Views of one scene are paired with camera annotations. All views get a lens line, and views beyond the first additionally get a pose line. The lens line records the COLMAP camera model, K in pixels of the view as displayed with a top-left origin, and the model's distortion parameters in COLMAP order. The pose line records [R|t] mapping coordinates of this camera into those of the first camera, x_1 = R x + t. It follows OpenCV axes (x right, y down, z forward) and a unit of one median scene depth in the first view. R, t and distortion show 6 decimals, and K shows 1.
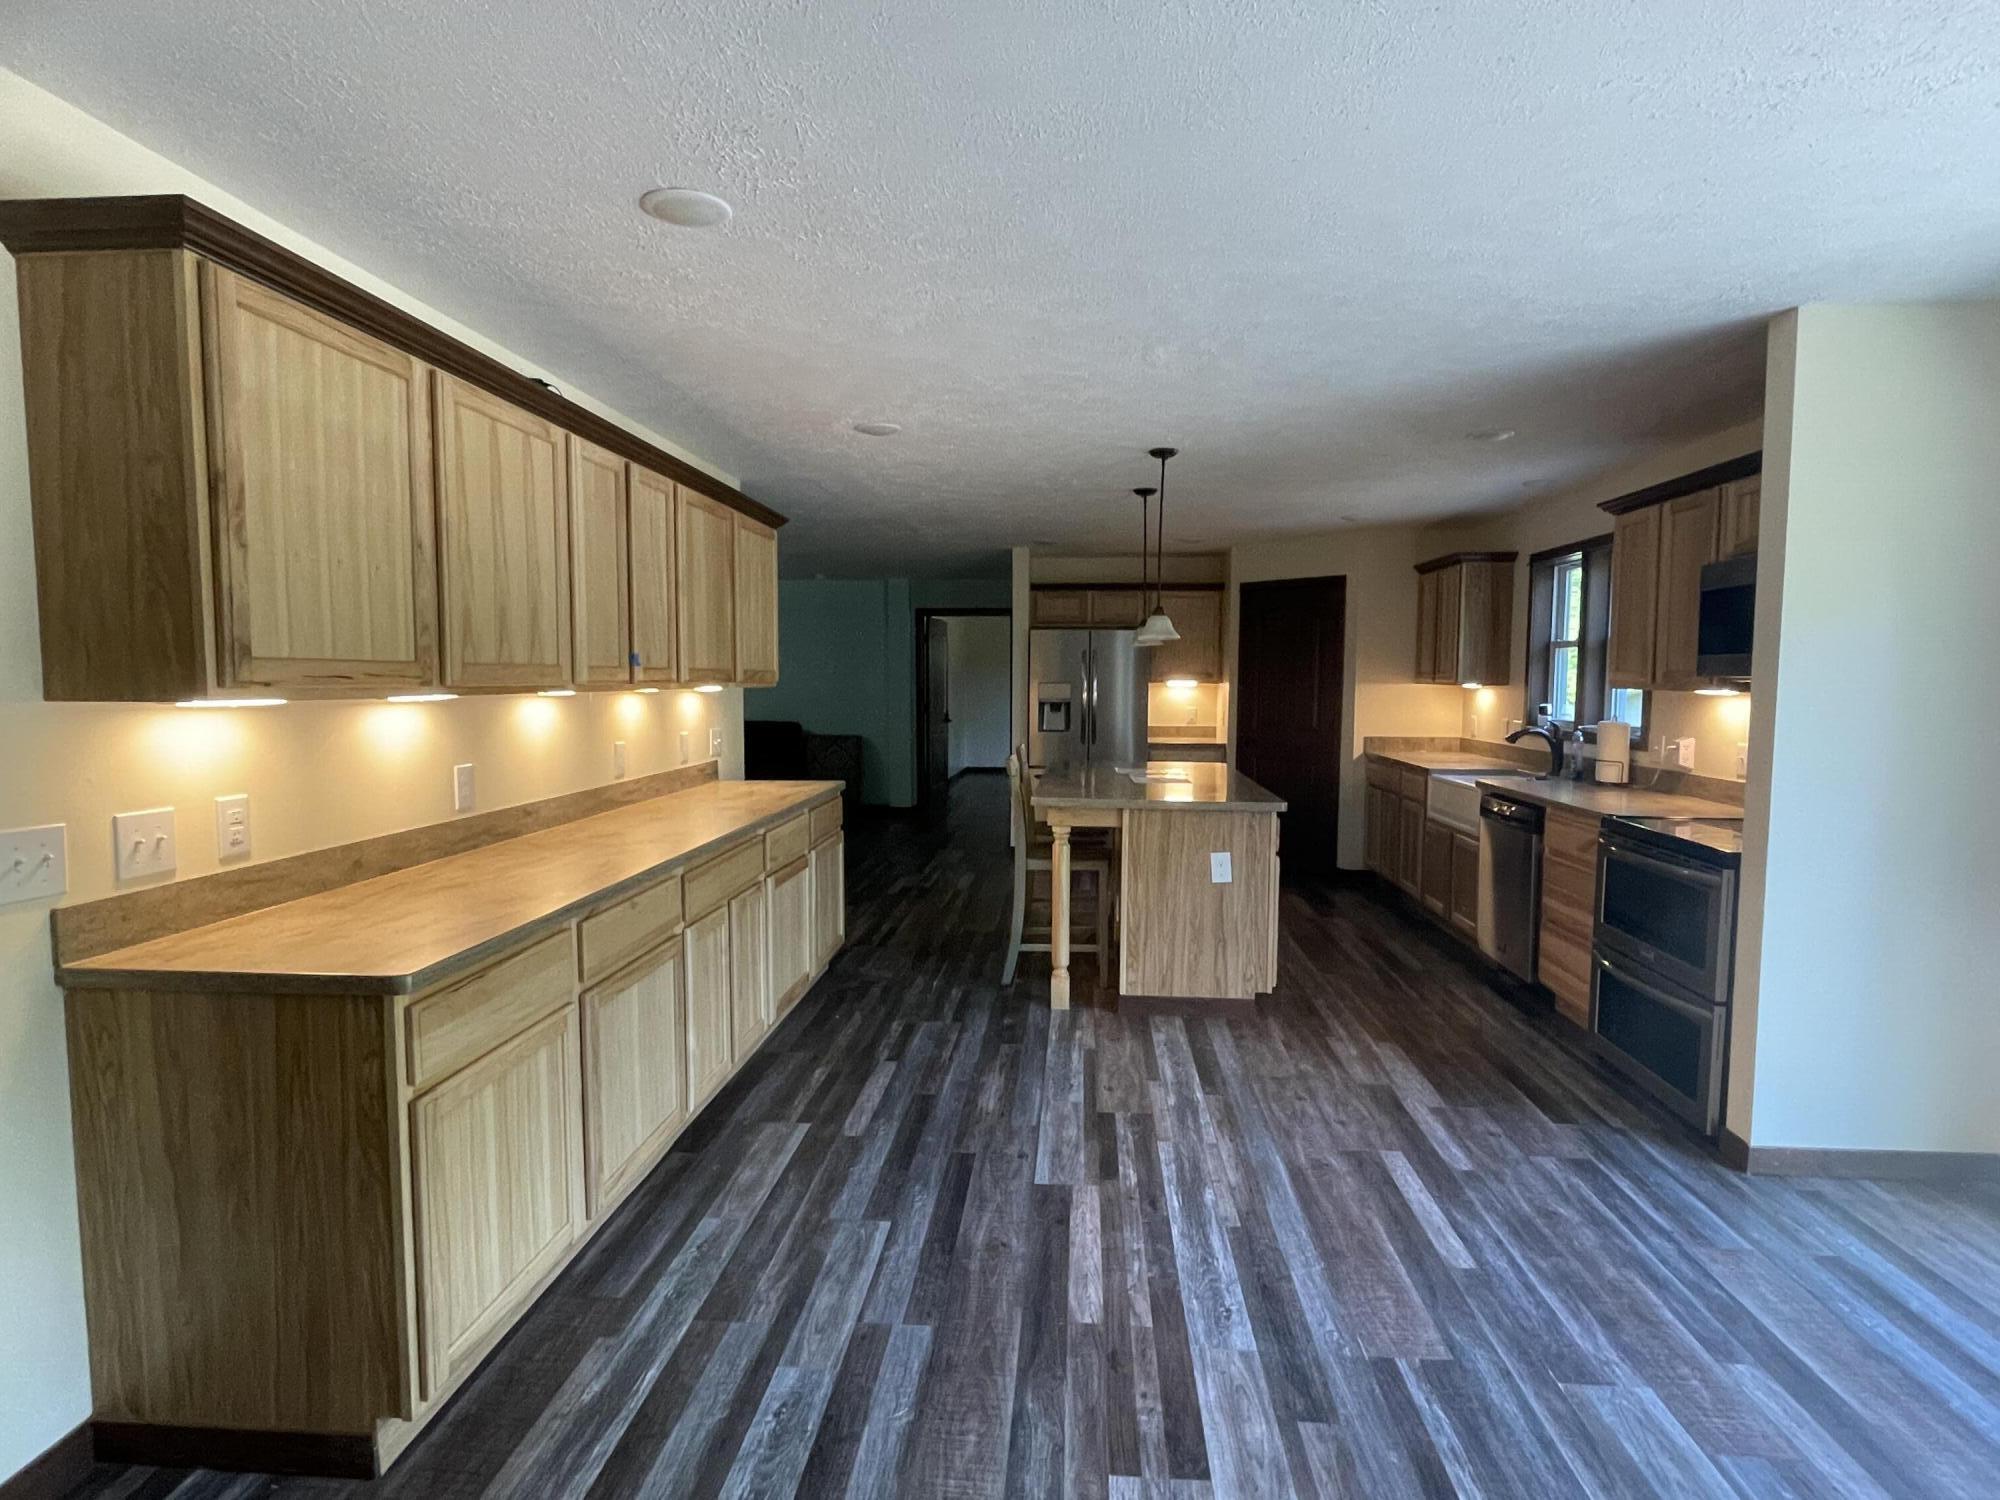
lens RADIAL K [[1056.5, 0, 1009.9], [0, 1056.5, 750.8], [0, 0, 1]] dist [0.000008, 0.000484]
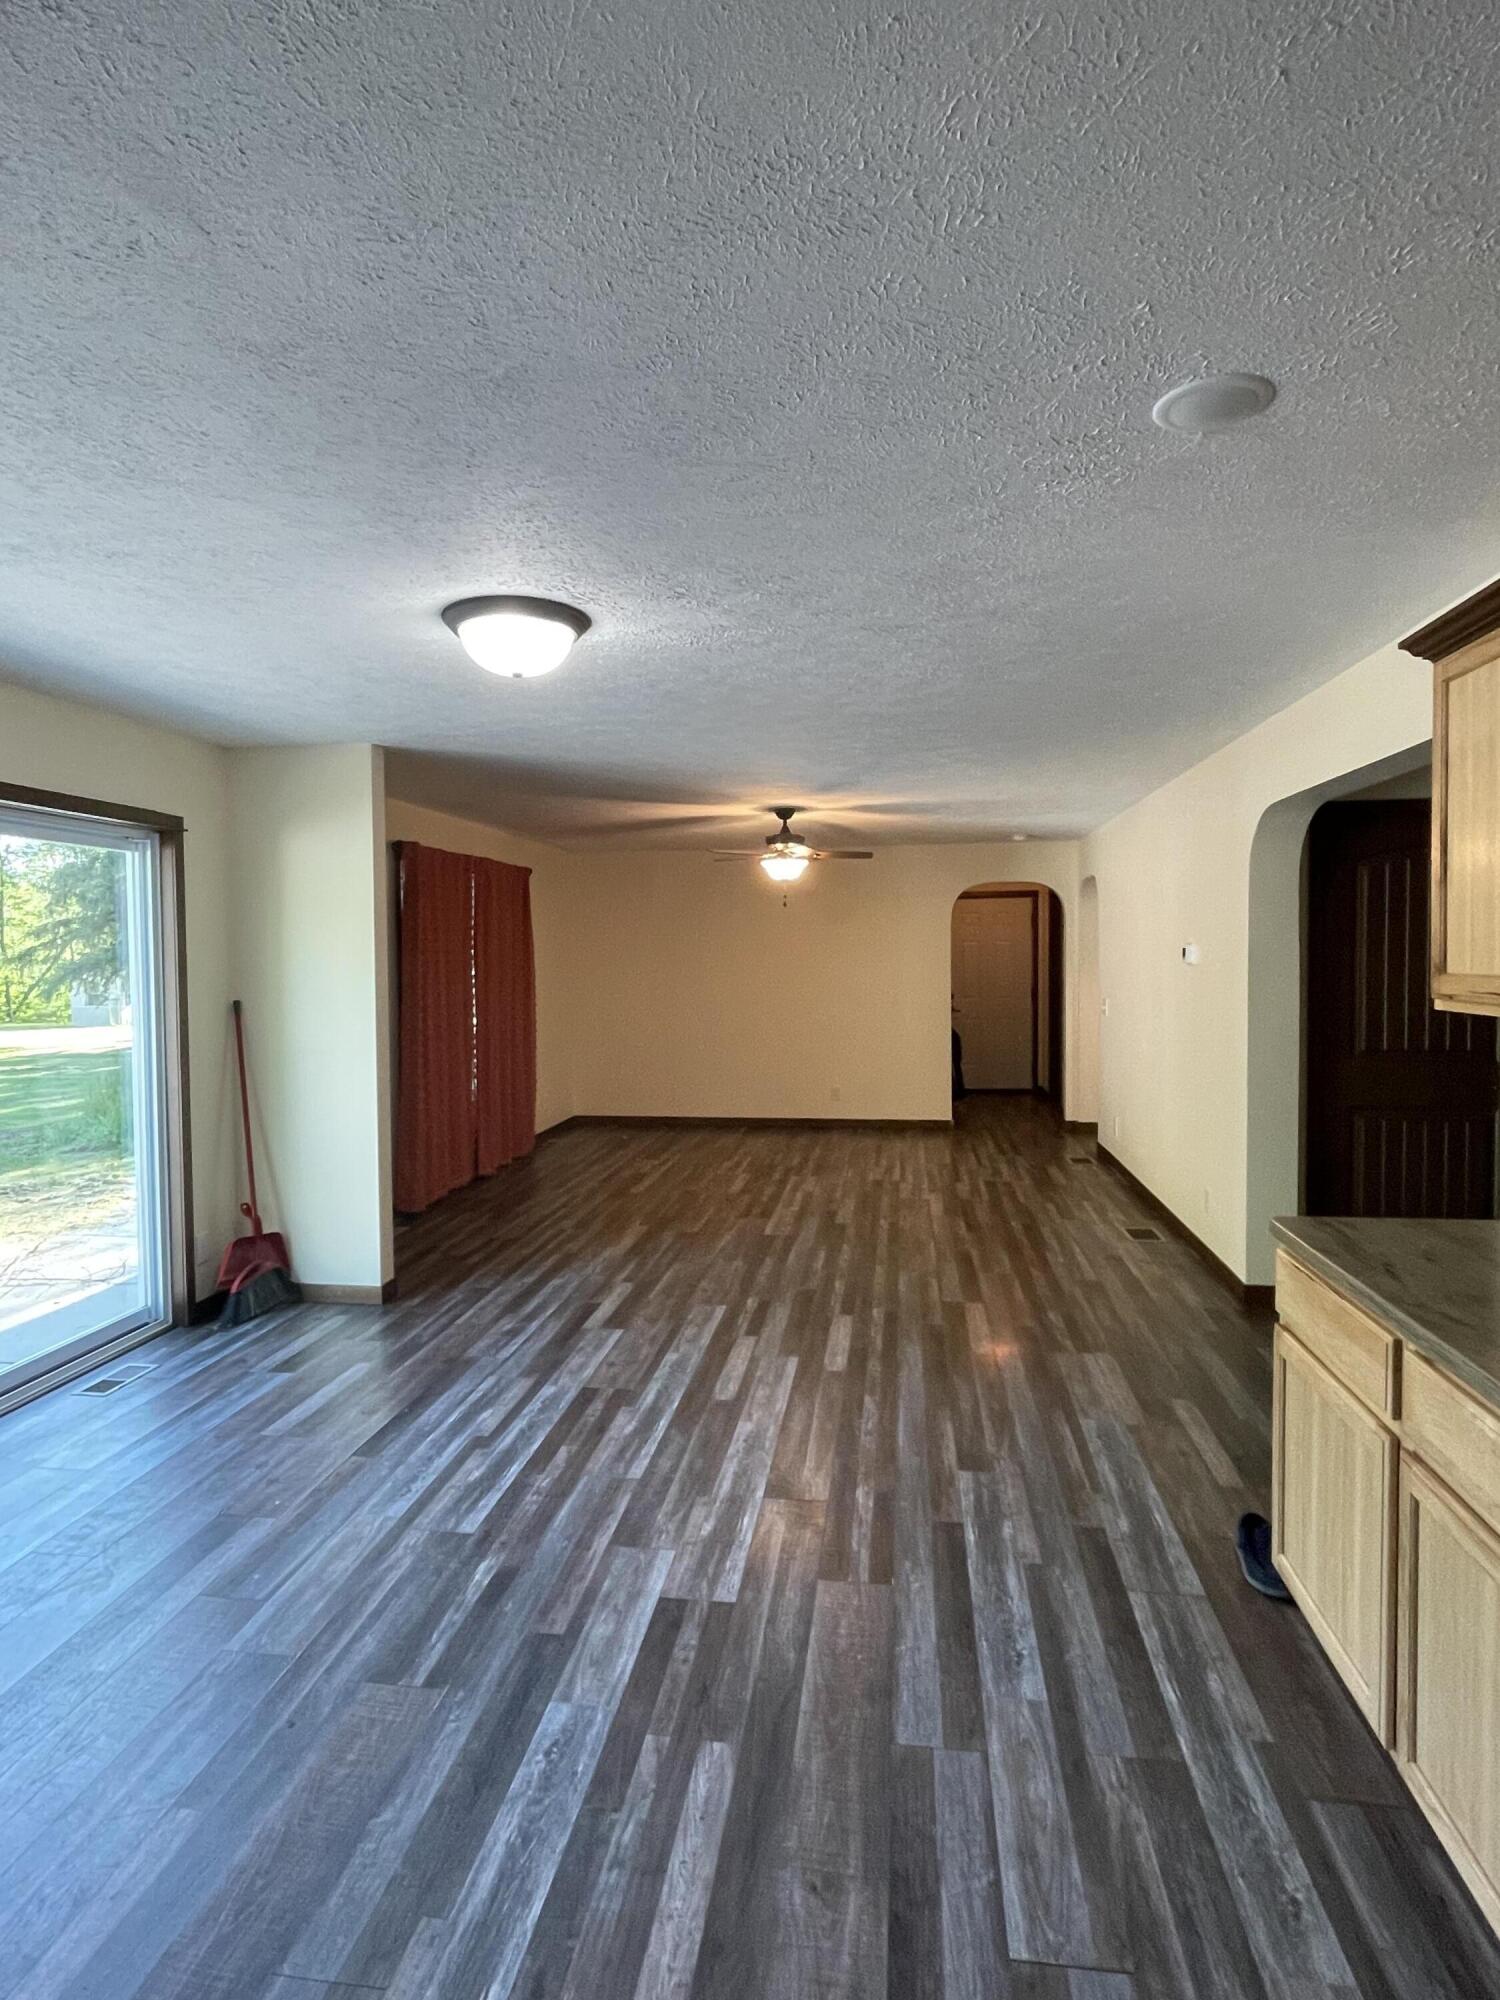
lens RADIAL K [[1056.5, 0, 768.9], [0, 1056.5, 1004.2], [0, 0, 1]] dist [0.000008, 0.000484]
pose [[-0.998522, 0.005691, 0.054055, -0.015758], [0.011934, 0.993192, 0.115877, -0.138823], [-0.053027, 0.116351, -0.991792, 1.537251]]
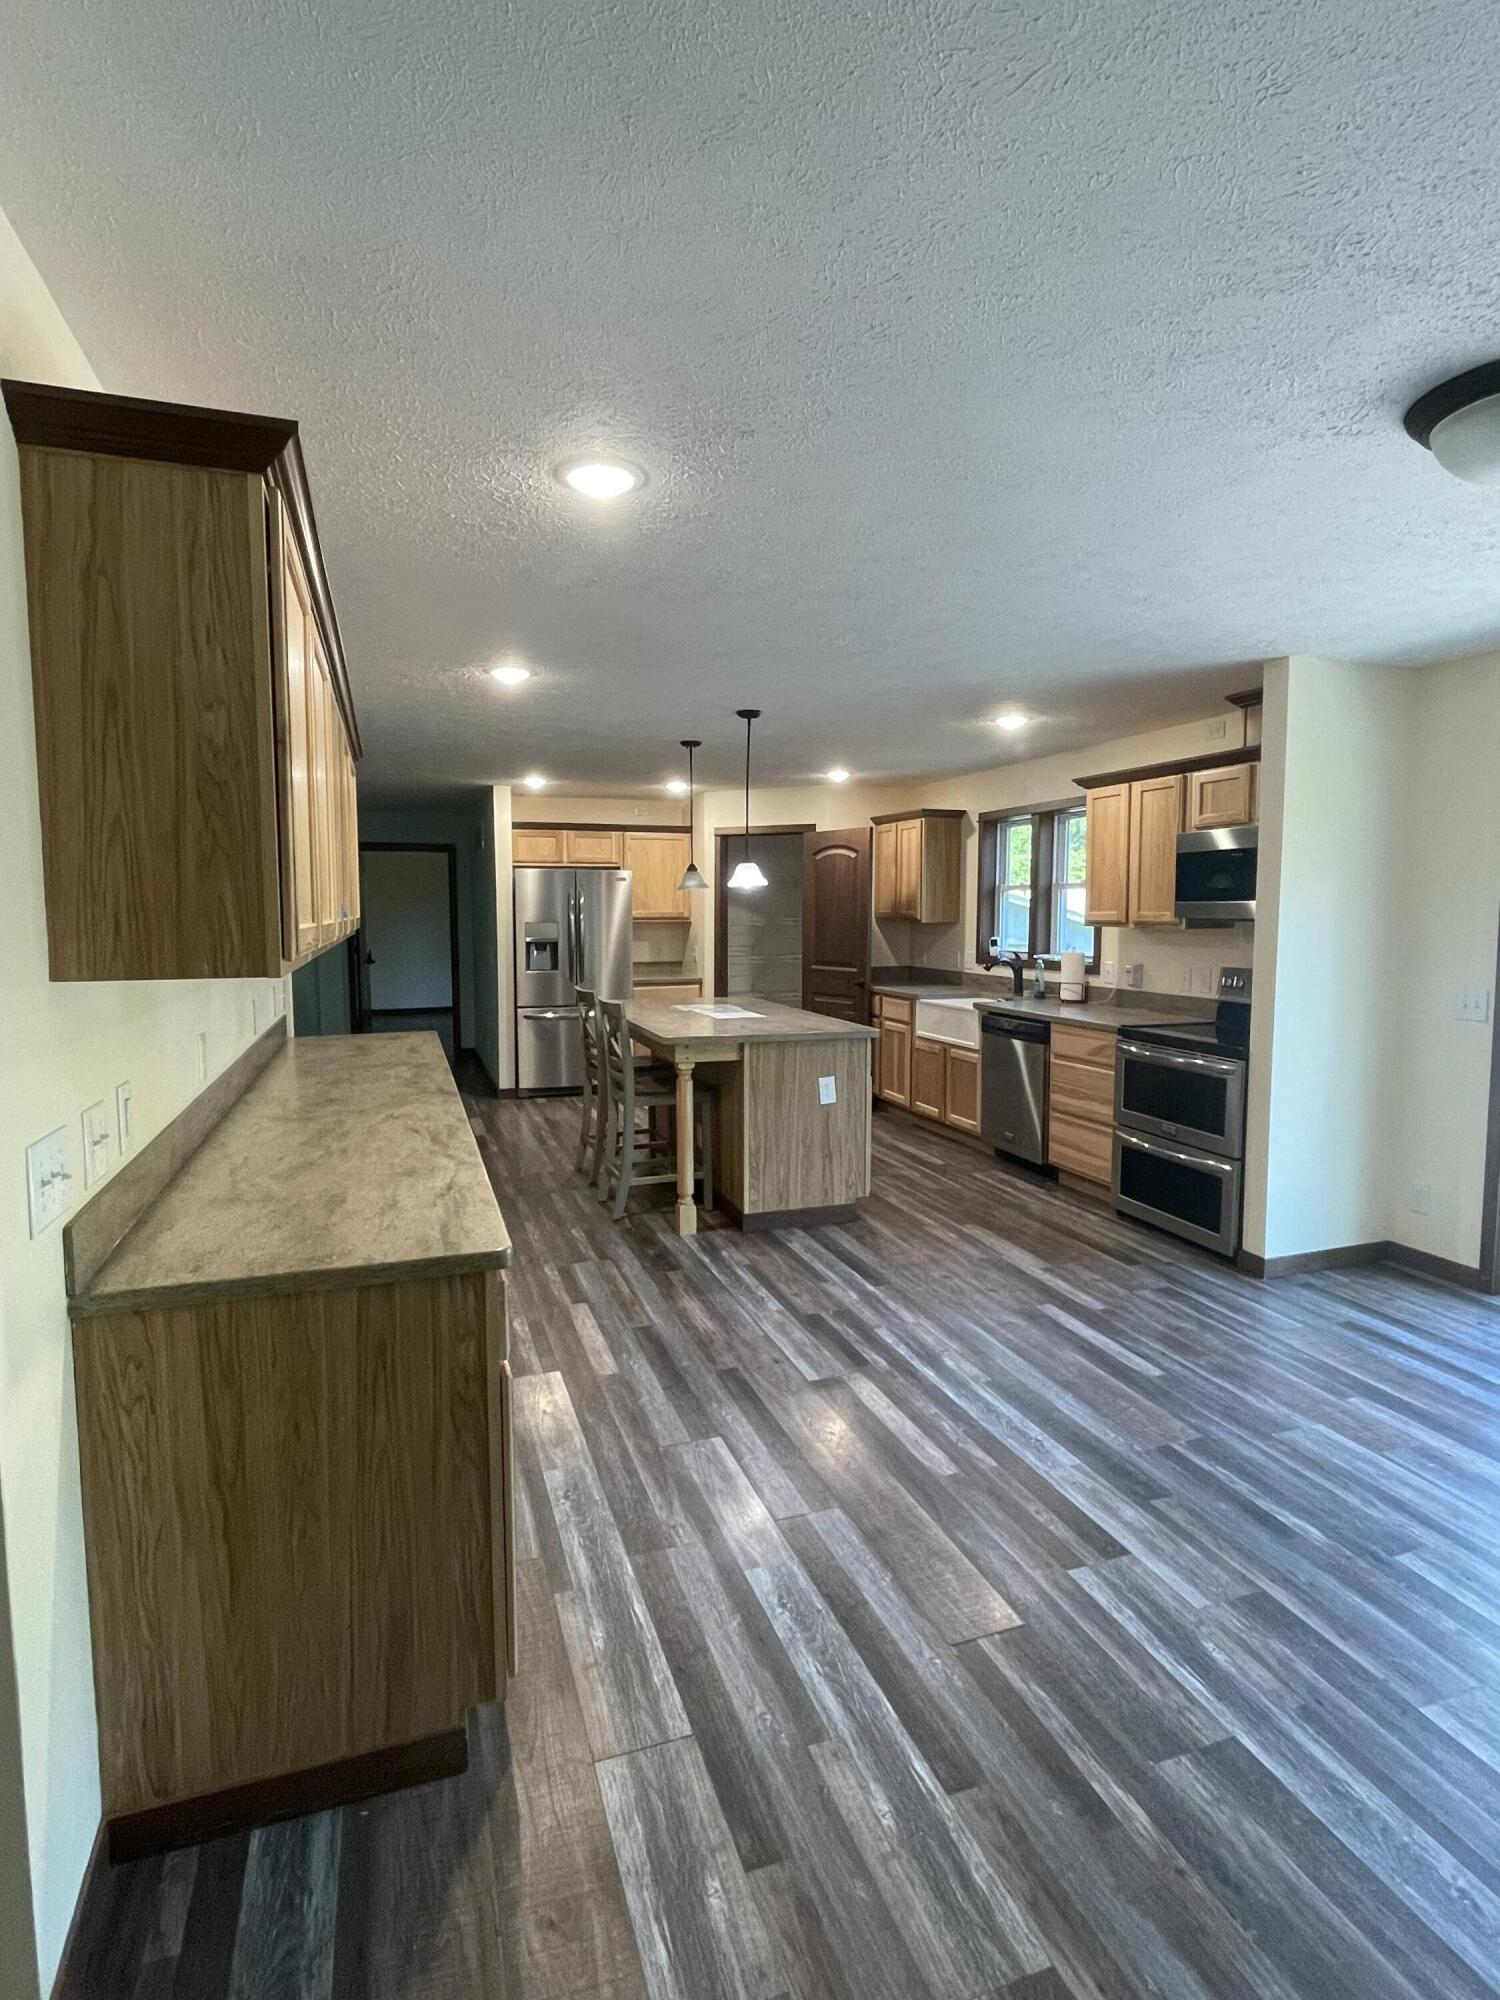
lens RADIAL K [[1056.5, 0, 759.3], [0, 1056.5, 993.7], [0, 0, 1]] dist [0.000008, 0.000484]
pose [[0.912931, -0.037383, 0.406399, -0.503100], [0.032790, 0.999295, 0.018262, -0.023238], [-0.406795, -0.003346, 0.913513, 0.003916]]
